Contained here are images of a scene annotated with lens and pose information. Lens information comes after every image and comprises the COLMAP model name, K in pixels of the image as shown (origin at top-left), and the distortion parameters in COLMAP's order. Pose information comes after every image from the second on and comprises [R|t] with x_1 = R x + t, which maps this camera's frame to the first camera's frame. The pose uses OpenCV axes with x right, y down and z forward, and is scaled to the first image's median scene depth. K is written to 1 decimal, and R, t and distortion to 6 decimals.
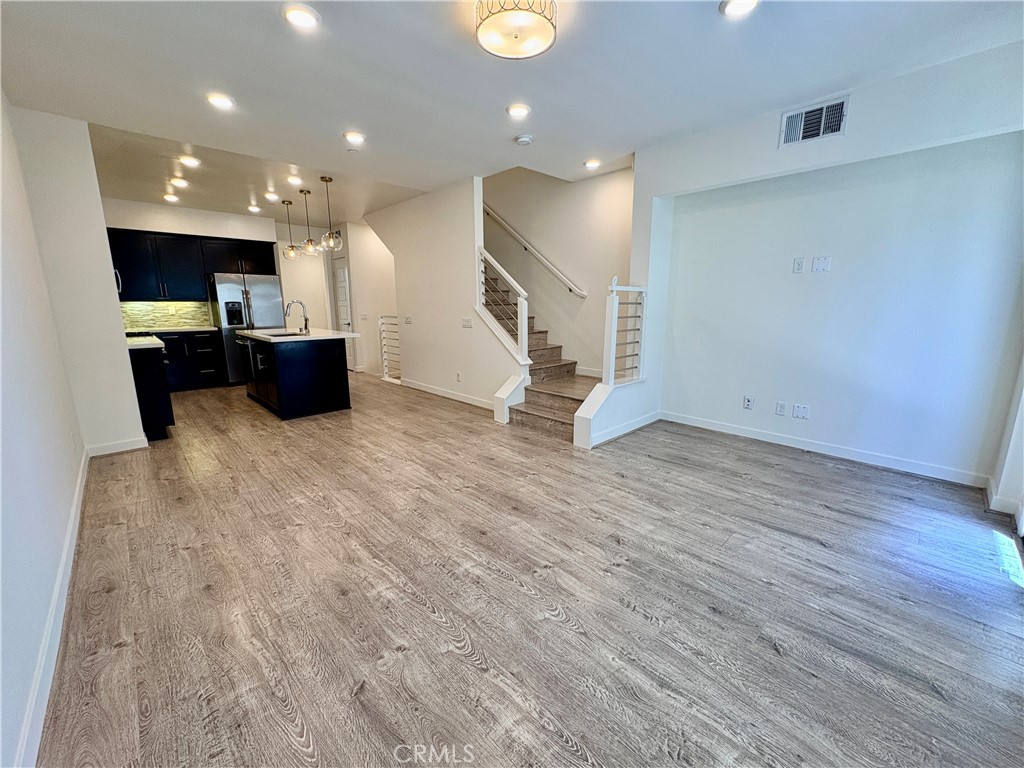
lens RADIAL K [[408.3, 0, 511.9], [0, 408.3, 385.4], [0, 0, 1]] dist [0.002529, 0.000116]
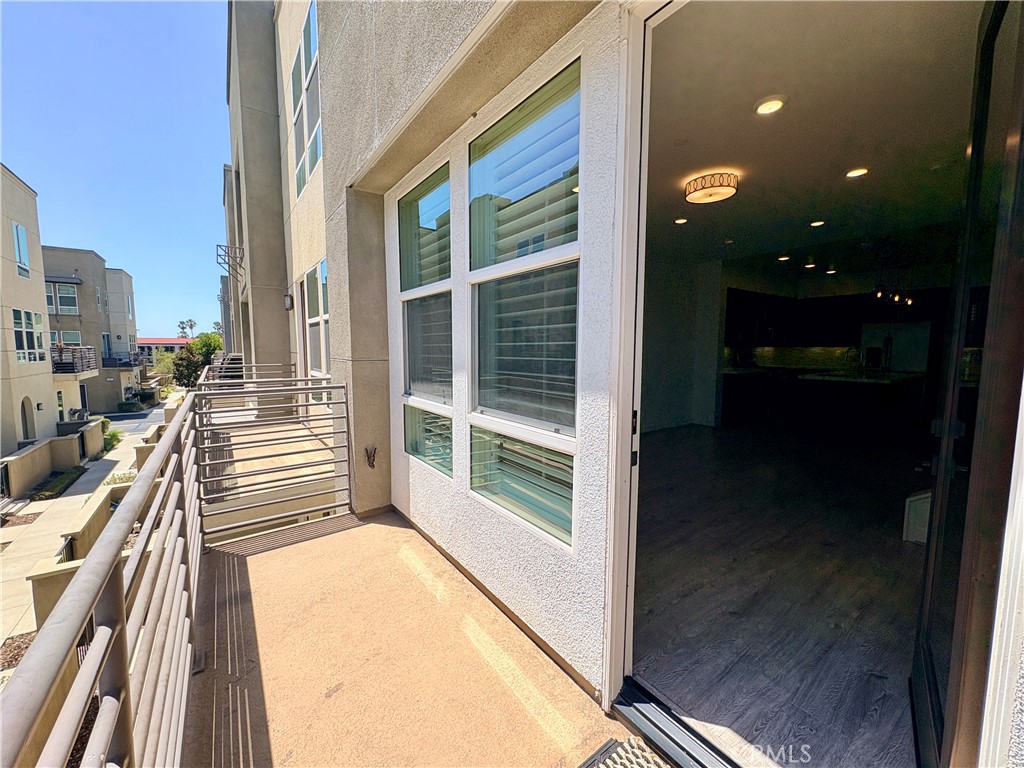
lens RADIAL K [[408.3, 0, 515.9], [0, 408.3, 384.6], [0, 0, 1]] dist [0.002529, 0.000116]
pose [[-0.138672, 0.096379, -0.985637, 1.253144], [-0.193787, 0.973373, 0.122444, -0.101063], [0.971194, 0.207983, -0.116302, 0.378317]]
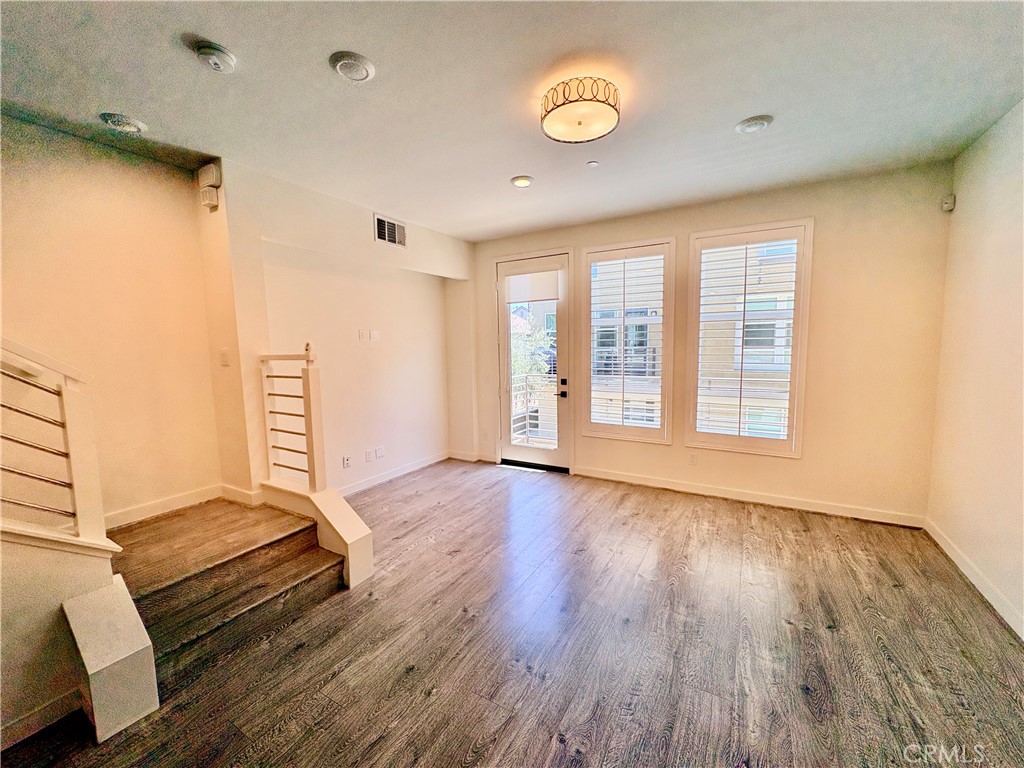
lens RADIAL K [[408.3, 0, 512.3], [0, 408.3, 384.5], [0, 0, 1]] dist [0.002529, 0.000116]
pose [[-0.268213, -0.089003, 0.959239, -0.657566], [0.210375, 0.966280, 0.148479, -0.273584], [-0.940109, 0.241624, -0.240445, 1.041820]]
